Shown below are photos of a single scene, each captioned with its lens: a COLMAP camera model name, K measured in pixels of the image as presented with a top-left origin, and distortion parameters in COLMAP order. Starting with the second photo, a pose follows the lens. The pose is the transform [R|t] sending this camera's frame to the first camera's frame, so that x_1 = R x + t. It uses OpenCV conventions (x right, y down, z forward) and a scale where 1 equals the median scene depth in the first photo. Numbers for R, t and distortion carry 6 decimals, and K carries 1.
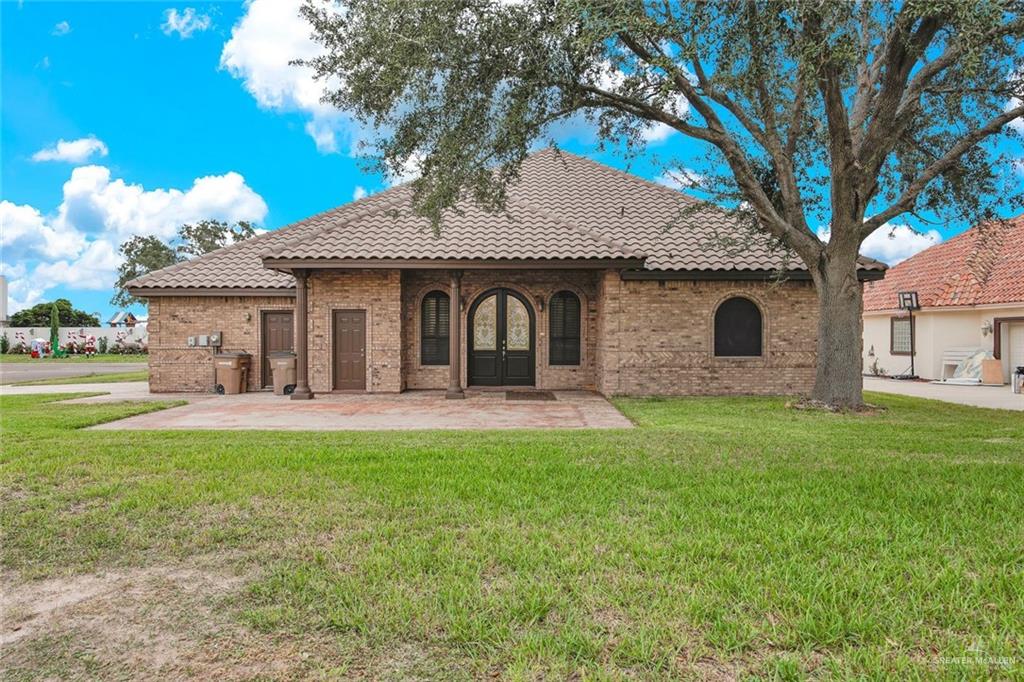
lens RADIAL K [[611.5, 0, 512.0], [0, 611.5, 341.0], [0, 0, 1]] dist [0.001756, -0.000322]
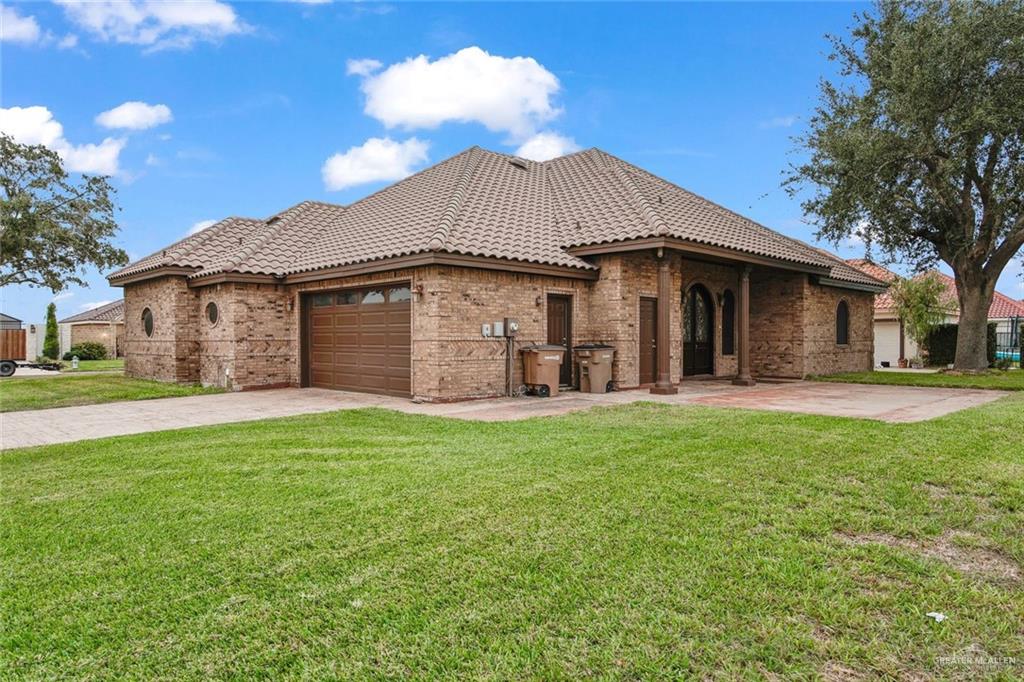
lens RADIAL K [[611.5, 0, 512.0], [0, 611.5, 341.0], [0, 0, 1]] dist [0.001756, -0.000322]
pose [[0.749687, -0.000029, 0.661793, -0.992431], [0.006419, 0.999953, -0.007227, 0.019327], [-0.661762, 0.009666, 0.749652, 0.419061]]
